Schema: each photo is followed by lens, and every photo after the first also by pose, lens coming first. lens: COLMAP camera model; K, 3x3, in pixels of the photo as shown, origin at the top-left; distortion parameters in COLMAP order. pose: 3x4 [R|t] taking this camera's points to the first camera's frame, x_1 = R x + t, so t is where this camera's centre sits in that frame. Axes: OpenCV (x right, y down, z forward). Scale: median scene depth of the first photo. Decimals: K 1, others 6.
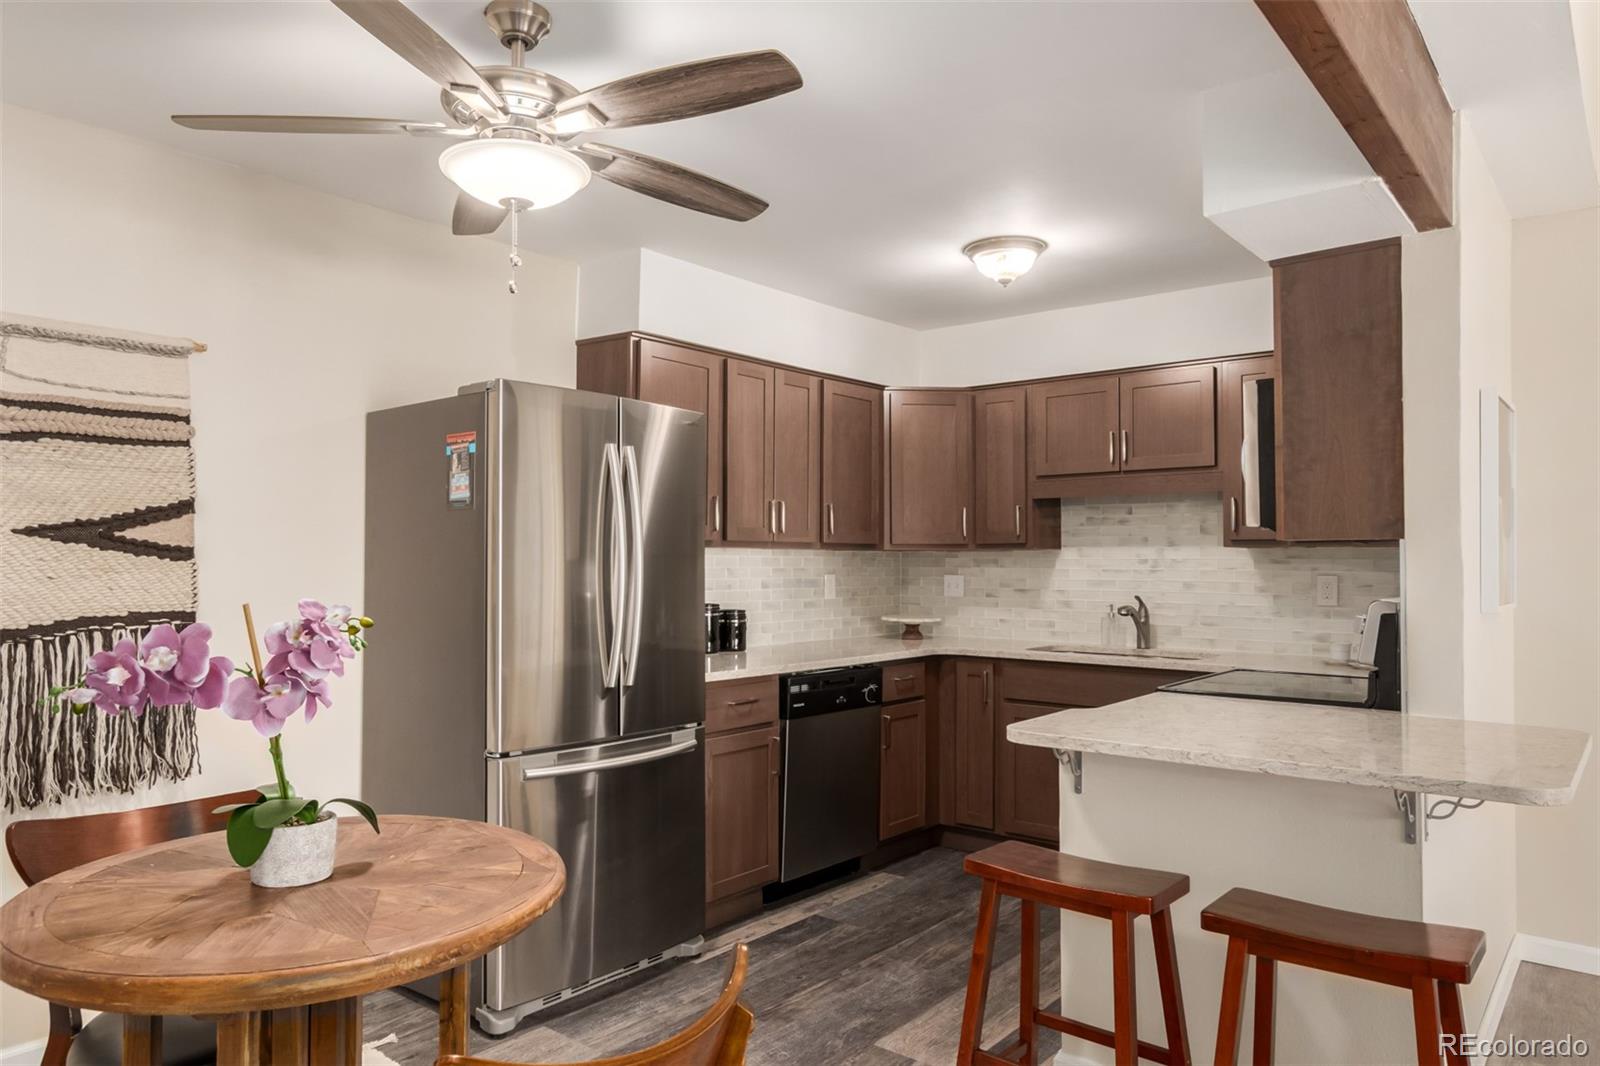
lens RADIAL K [[1059.6, 0, 796.5], [0, 1059.6, 542.2], [0, 0, 1]] dist [-0.001587, 0.000132]
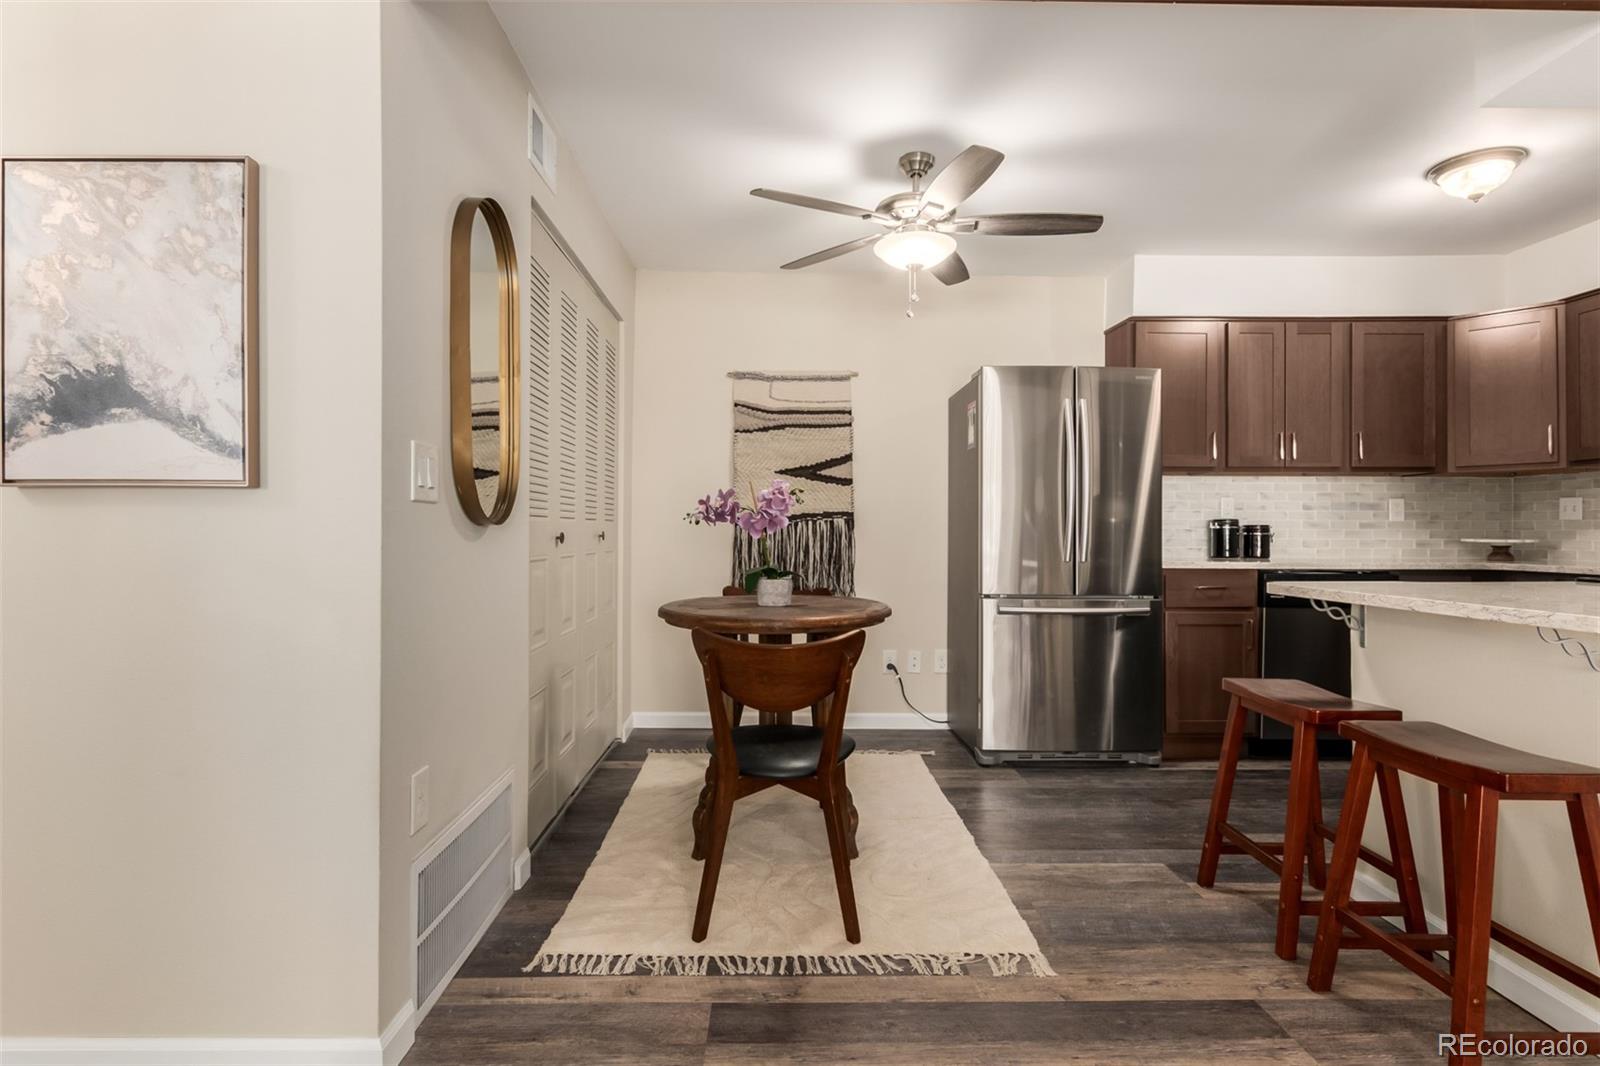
lens RADIAL K [[836.0, 0, 796.1], [0, 836.0, 529.6], [0, 0, 1]] dist [-0.000006, 0.001803]
pose [[0.641986, -0.004894, -0.766701, 0.508662], [0.013598, 0.999895, 0.005003, 0.085151], [0.766596, -0.013638, 0.641985, -0.051833]]
